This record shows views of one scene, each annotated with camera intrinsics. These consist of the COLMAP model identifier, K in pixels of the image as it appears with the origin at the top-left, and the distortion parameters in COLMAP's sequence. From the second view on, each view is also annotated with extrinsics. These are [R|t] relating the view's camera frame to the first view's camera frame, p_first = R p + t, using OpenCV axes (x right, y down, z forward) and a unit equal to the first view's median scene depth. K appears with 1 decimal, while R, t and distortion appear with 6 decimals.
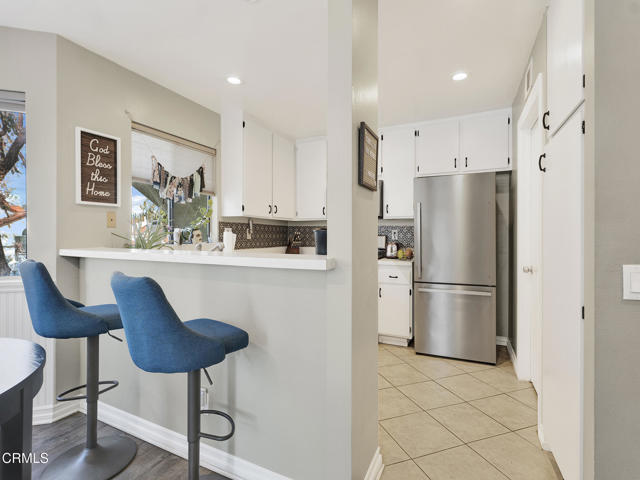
lens RADIAL K [[307.5, 0, 320.0], [0, 307.5, 240.0], [0, 0, 1]] dist [-0.002298, -0.000341]
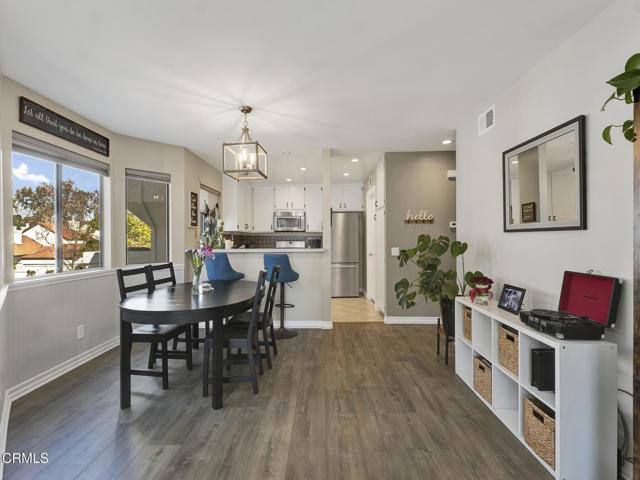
lens RADIAL K [[287.7, 0, 320.0], [0, 287.7, 240.0], [0, 0, 1]] dist [0.001304, -0.000262]
pose [[0.904803, -0.007814, 0.425758, -0.561104], [0.013183, 0.999866, -0.009666, -0.002535], [-0.425626, 0.014359, 0.904785, -0.764046]]
